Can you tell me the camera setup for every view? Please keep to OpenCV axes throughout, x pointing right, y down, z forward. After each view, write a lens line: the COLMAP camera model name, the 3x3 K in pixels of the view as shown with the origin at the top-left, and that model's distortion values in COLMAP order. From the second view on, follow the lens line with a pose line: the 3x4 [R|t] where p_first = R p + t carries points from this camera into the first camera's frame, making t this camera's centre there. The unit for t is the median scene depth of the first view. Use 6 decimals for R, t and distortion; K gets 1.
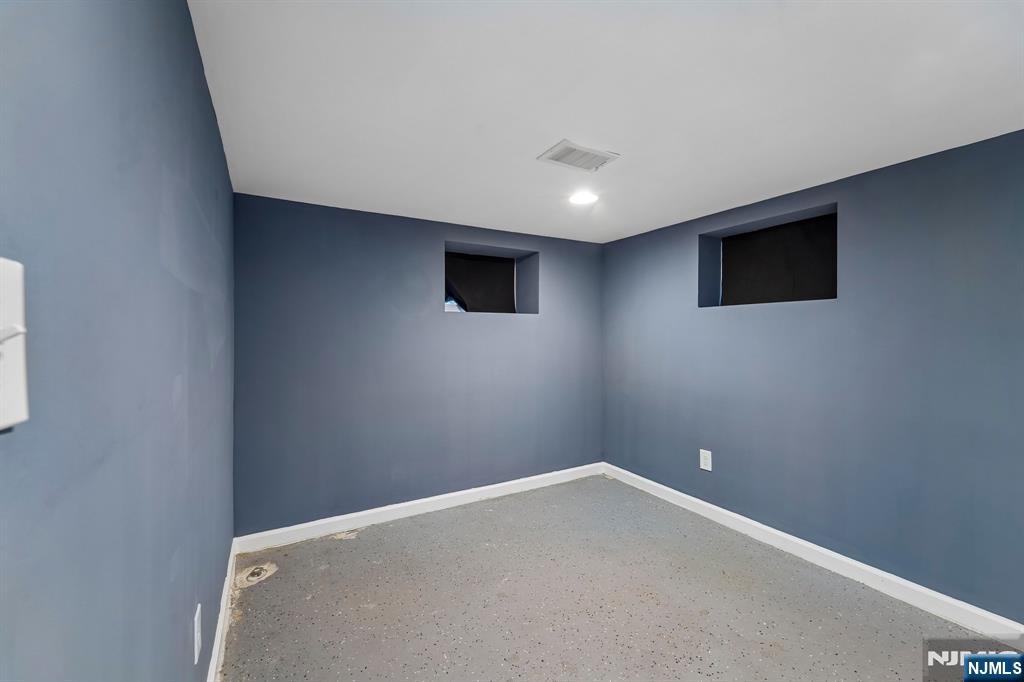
lens RADIAL K [[422.2, 0, 512.0], [0, 422.2, 341.0], [0, 0, 1]] dist [-0.000129, -0.000619]
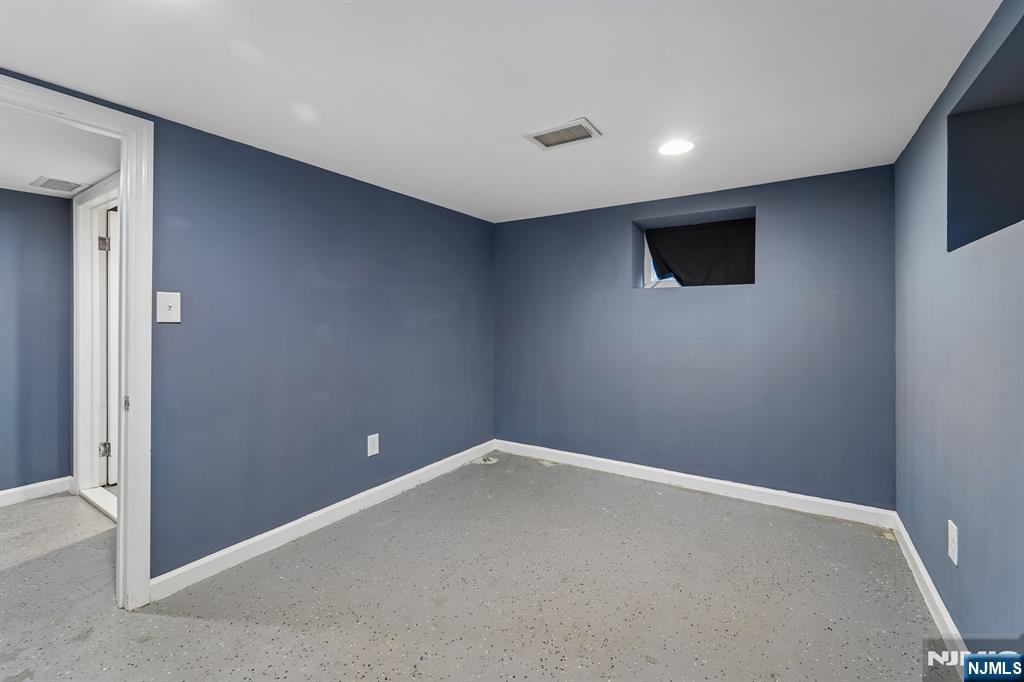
lens RADIAL K [[426.4, 0, 515.2], [0, 426.4, 323.3], [0, 0, 1]] dist [-0.000733, -0.000223]
pose [[0.456227, 0.011398, -0.889790, 0.653233], [-0.013936, 0.999887, 0.005663, 0.013990], [0.889754, 0.009817, 0.456334, 0.261527]]
